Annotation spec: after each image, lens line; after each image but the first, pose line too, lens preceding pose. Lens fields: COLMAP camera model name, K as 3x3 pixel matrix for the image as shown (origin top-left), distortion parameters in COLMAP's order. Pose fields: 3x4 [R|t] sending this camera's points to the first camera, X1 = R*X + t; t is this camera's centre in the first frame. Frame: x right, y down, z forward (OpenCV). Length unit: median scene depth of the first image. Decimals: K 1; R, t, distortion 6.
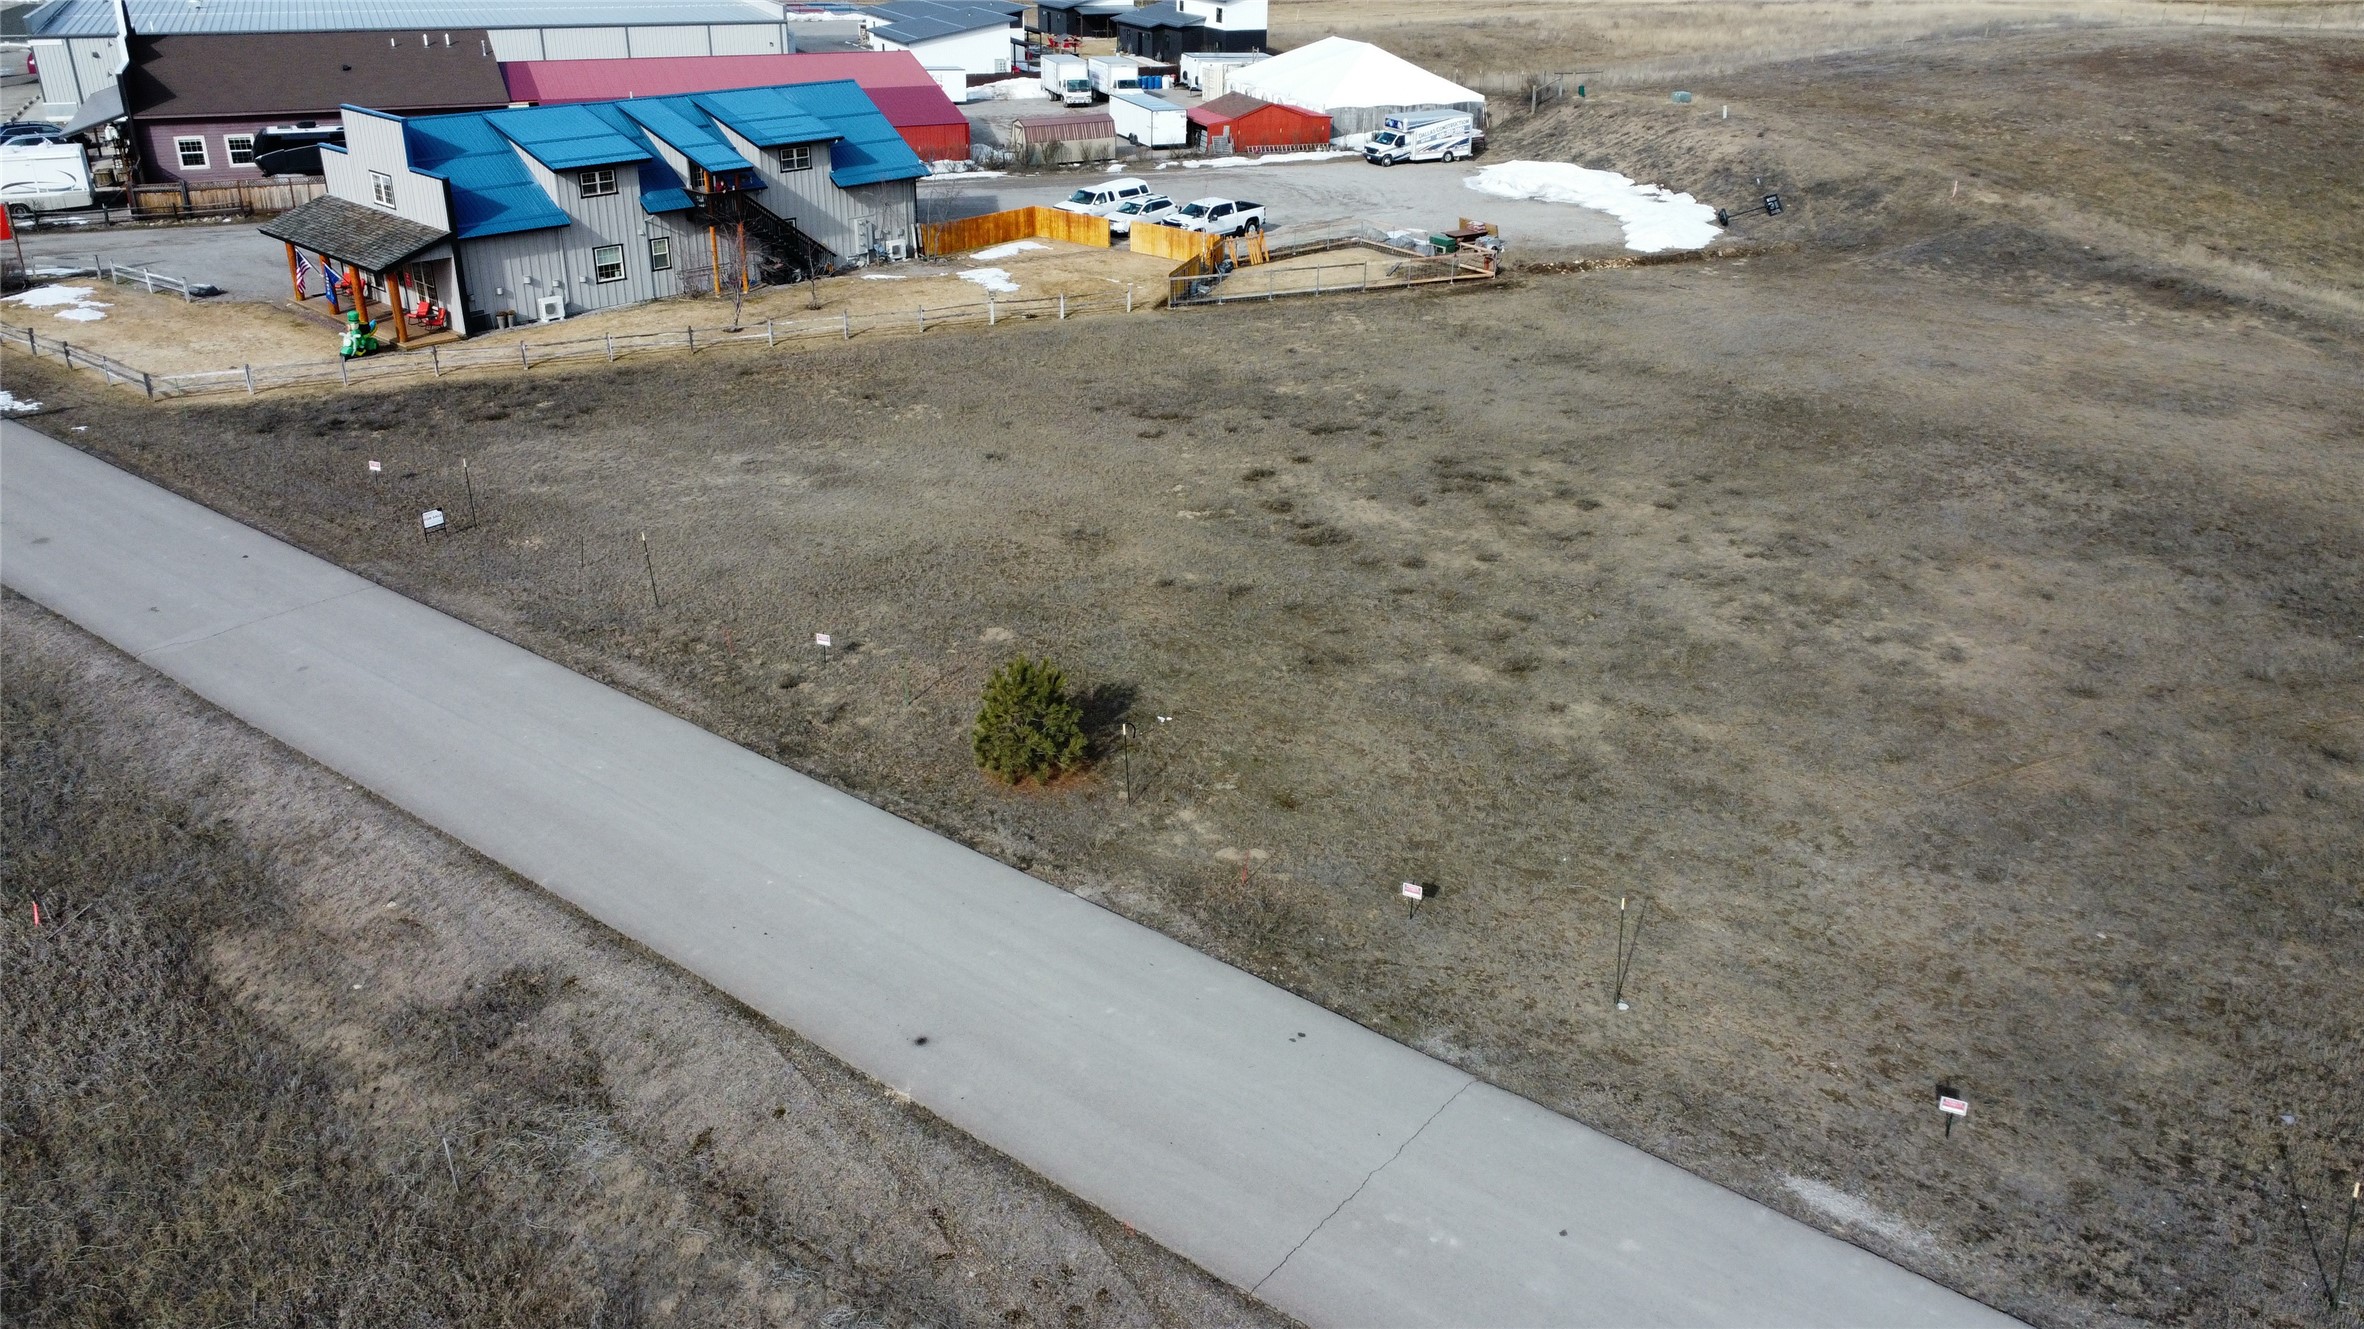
lens RADIAL K [[1764.7, 0, 1197.2], [0, 1764.7, 665.3], [0, 0, 1]] dist [0.009073, -0.001586]
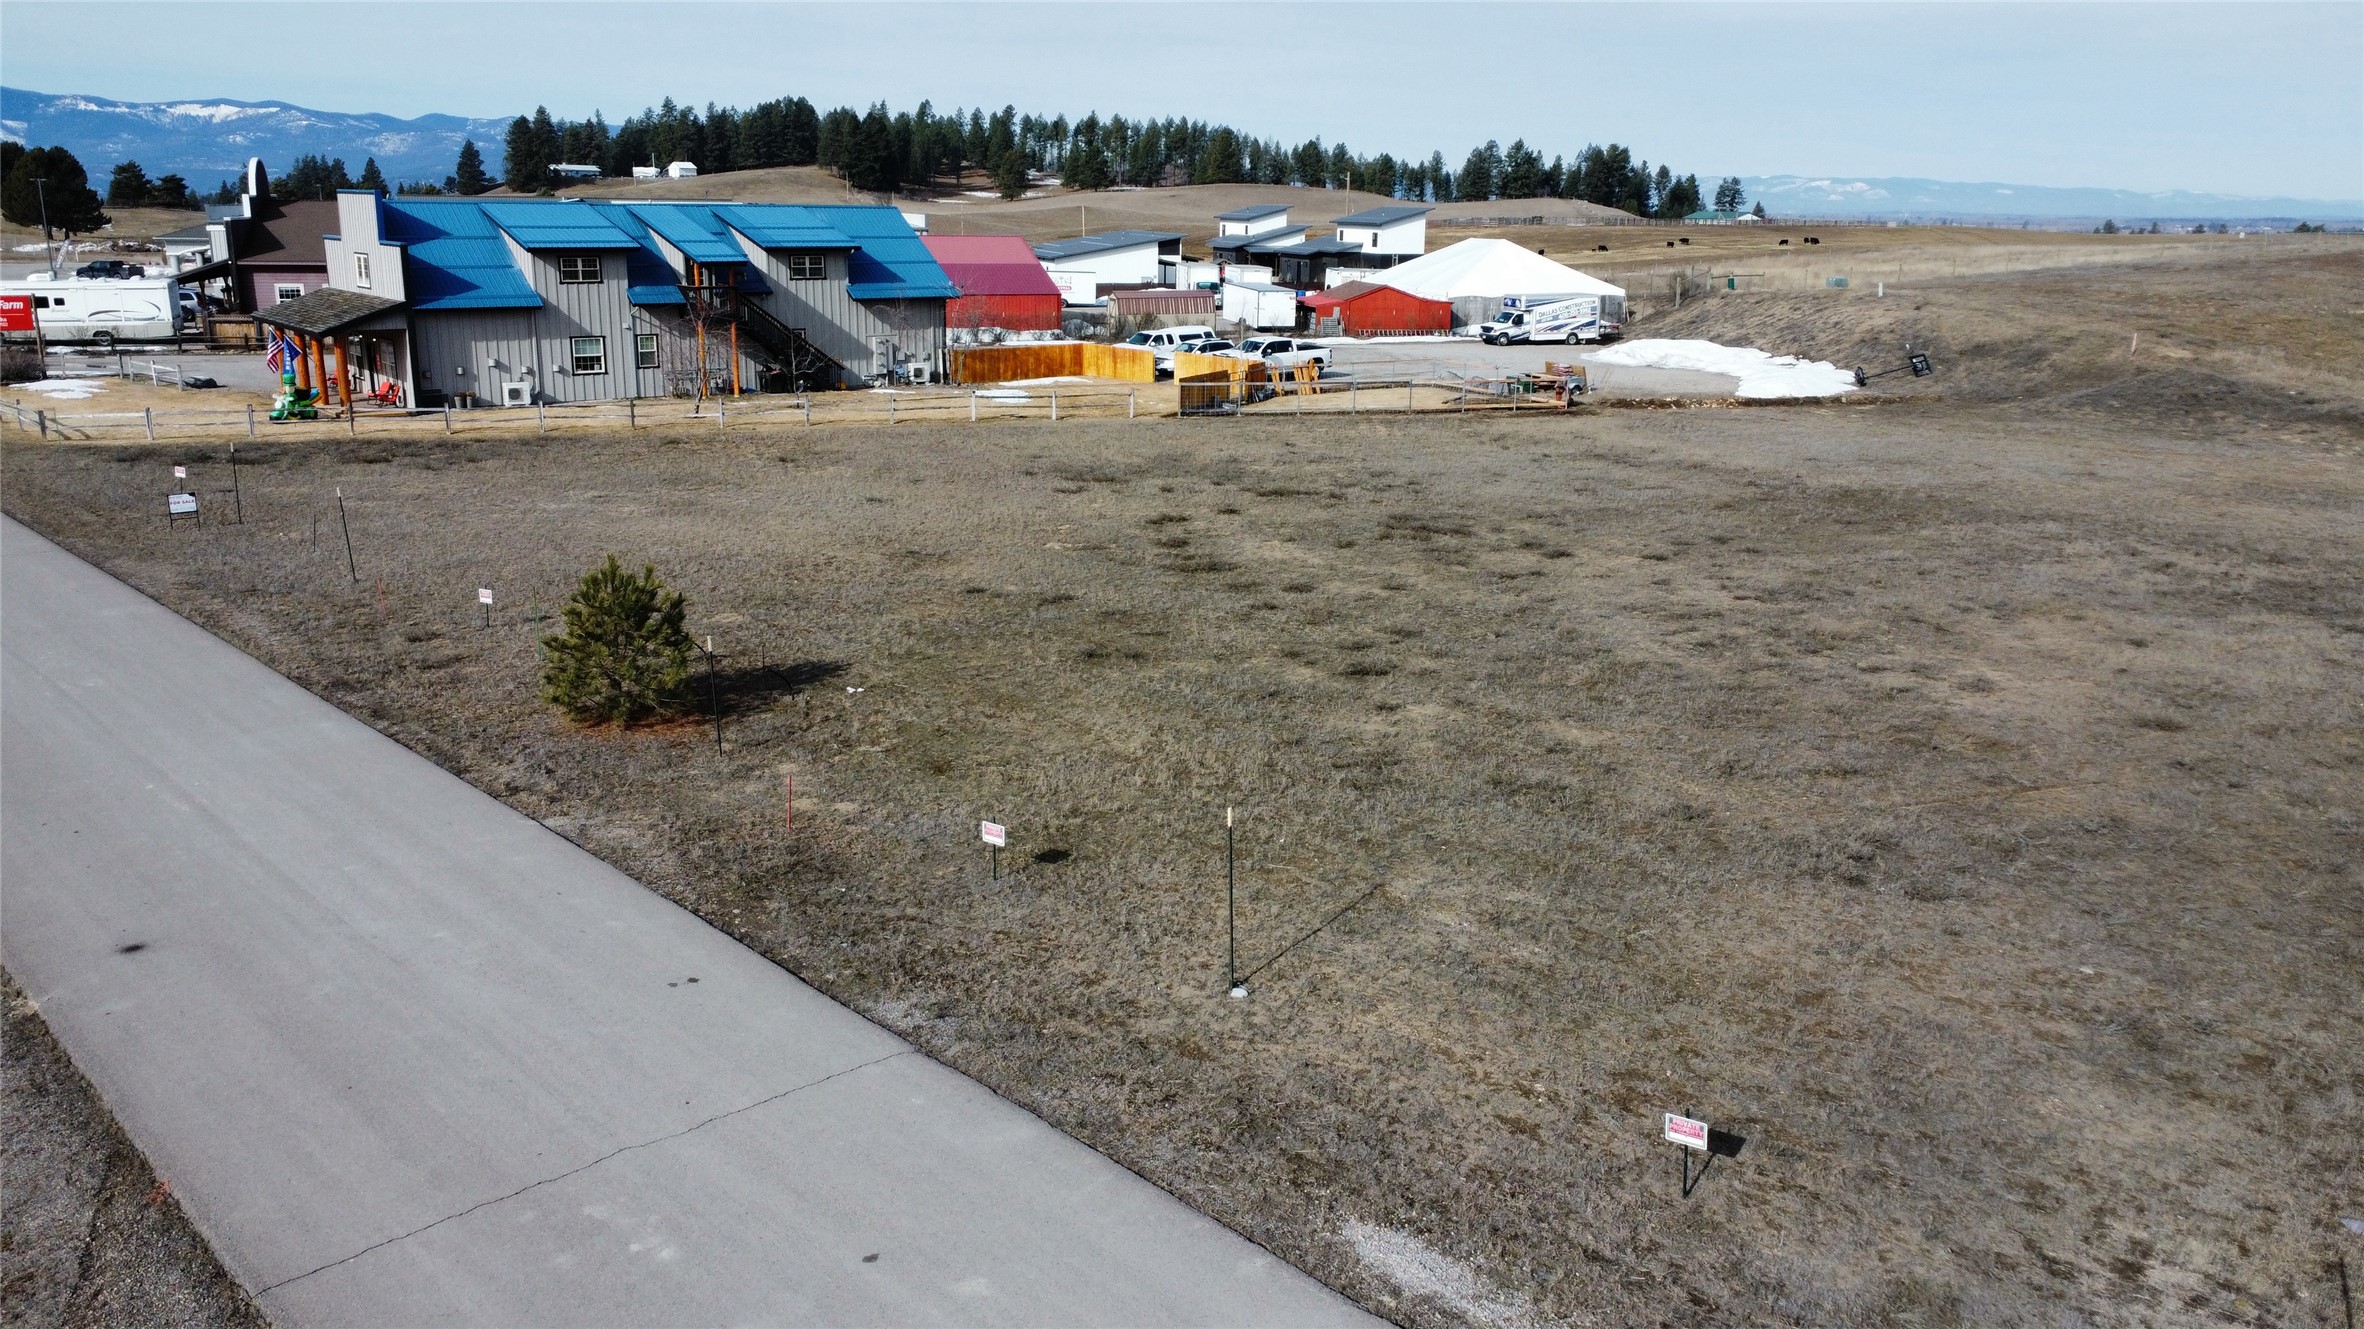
lens RADIAL K [[1764.7, 0, 1197.2], [0, 1764.7, 665.3], [0, 0, 1]] dist [0.009073, -0.001586]
pose [[0.989050, 0.035258, -0.143310, 0.131496], [-0.059897, 0.983372, -0.171443, 0.078698], [0.134883, 0.178150, 0.974715, 0.153034]]
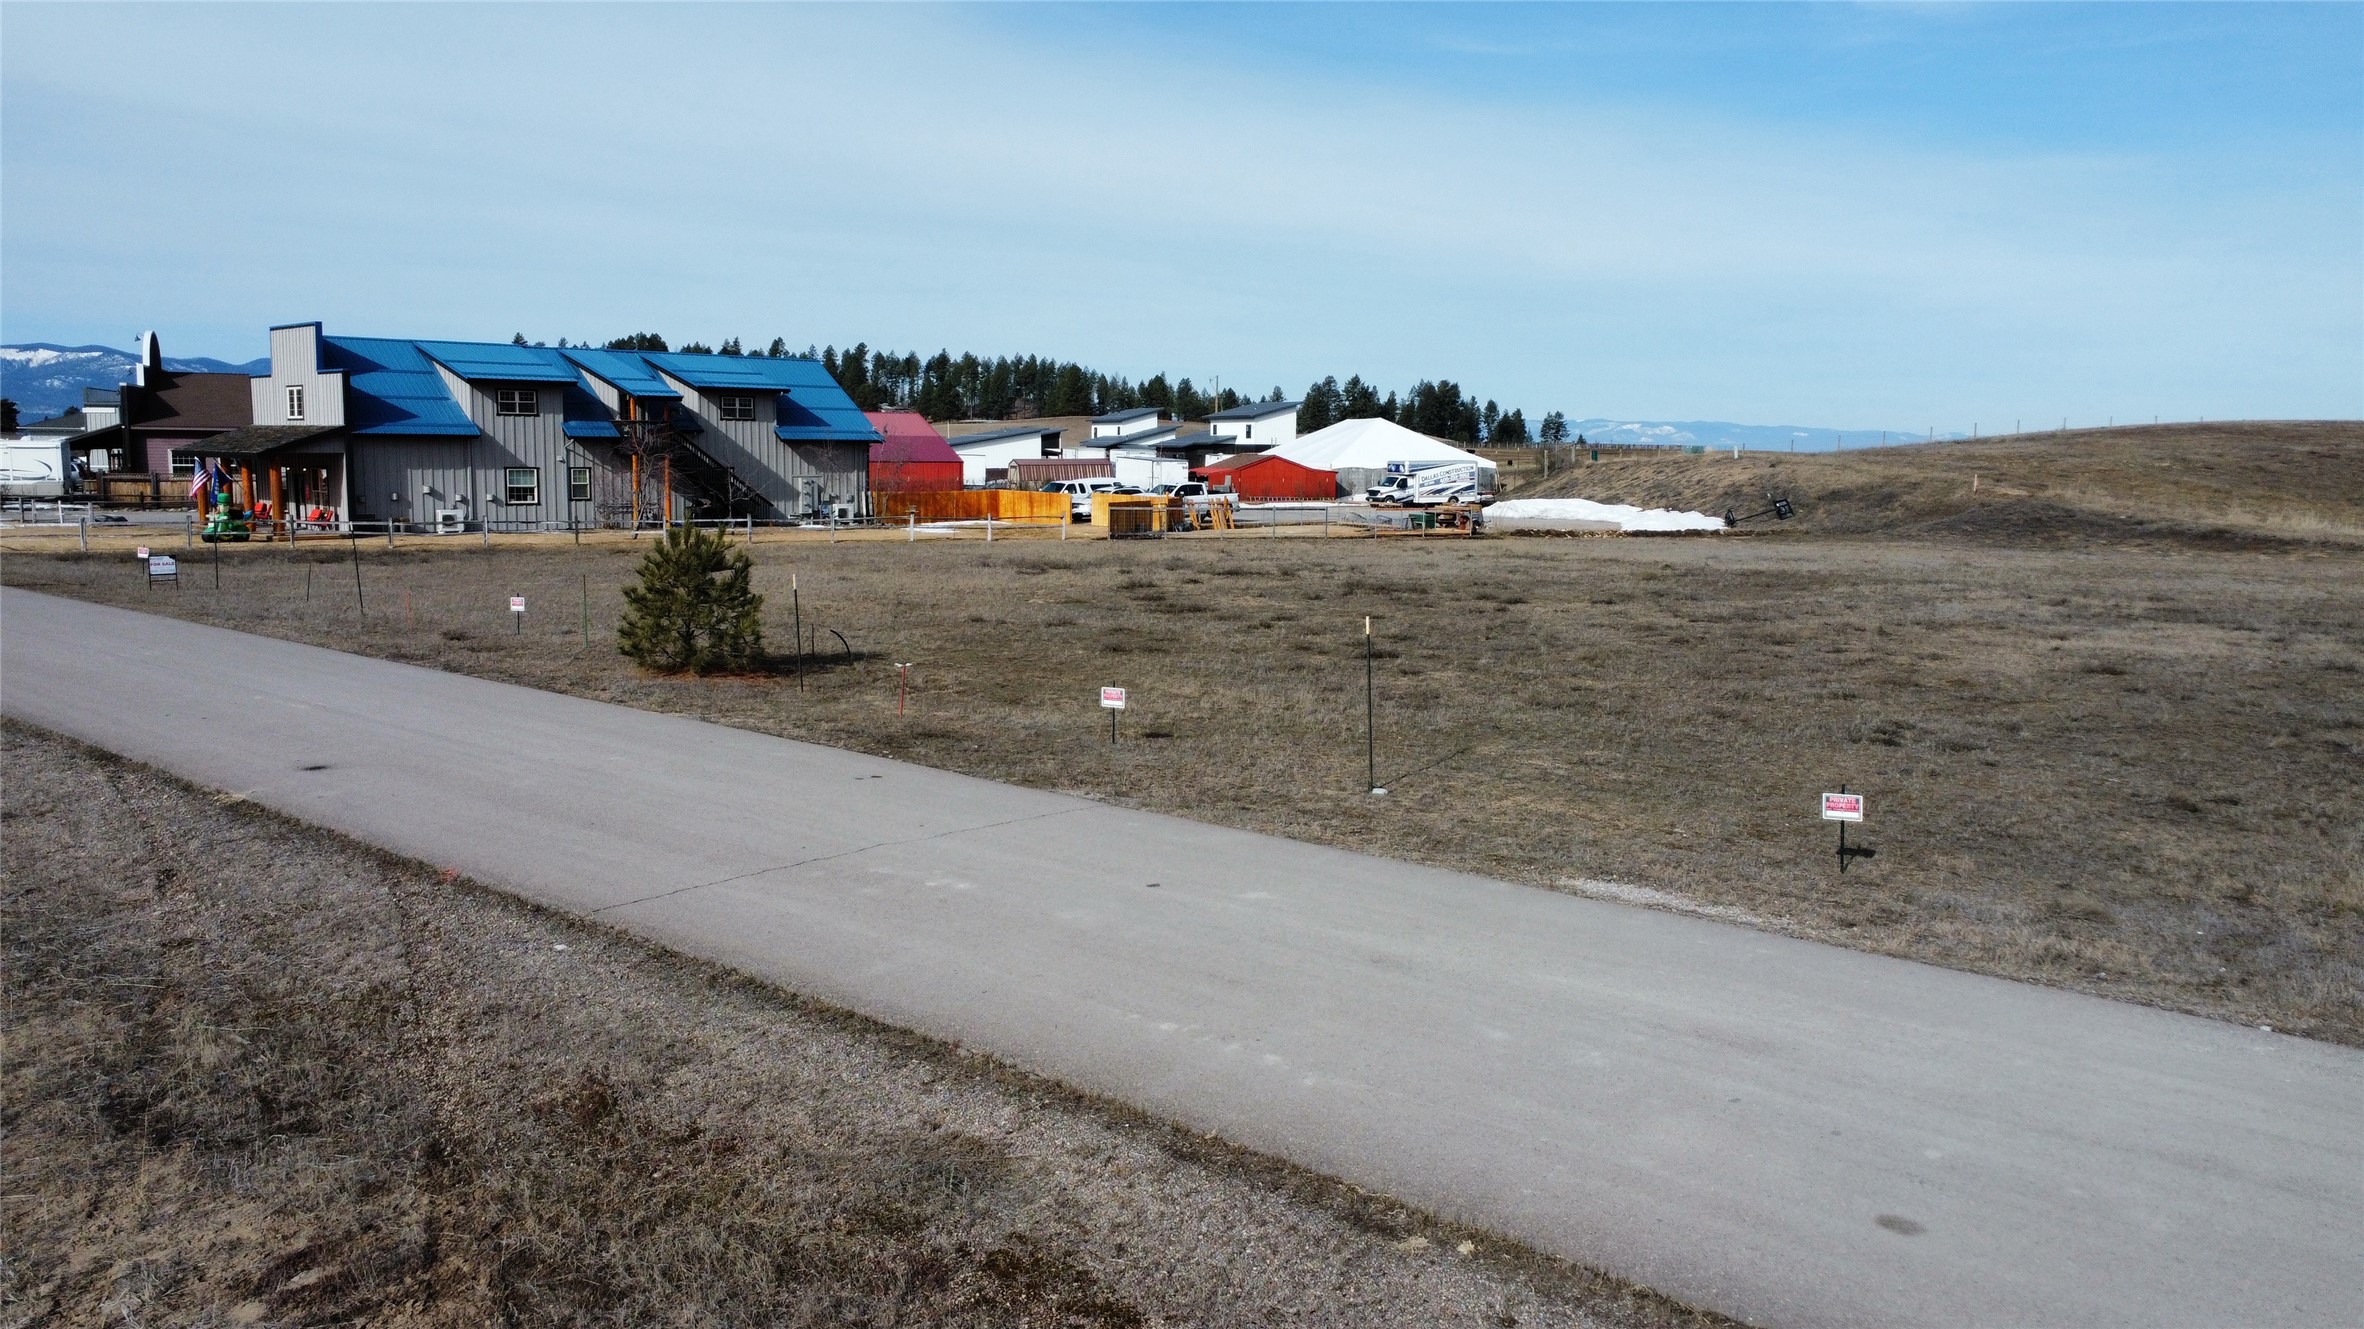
lens RADIAL K [[1764.7, 0, 1197.2], [0, 1764.7, 665.3], [0, 0, 1]] dist [0.009073, -0.001586]
pose [[0.998278, 0.002669, -0.058604, 0.088764], [-0.020402, 0.952405, -0.304153, 0.149140], [0.055003, 0.304825, 0.950819, 0.141479]]
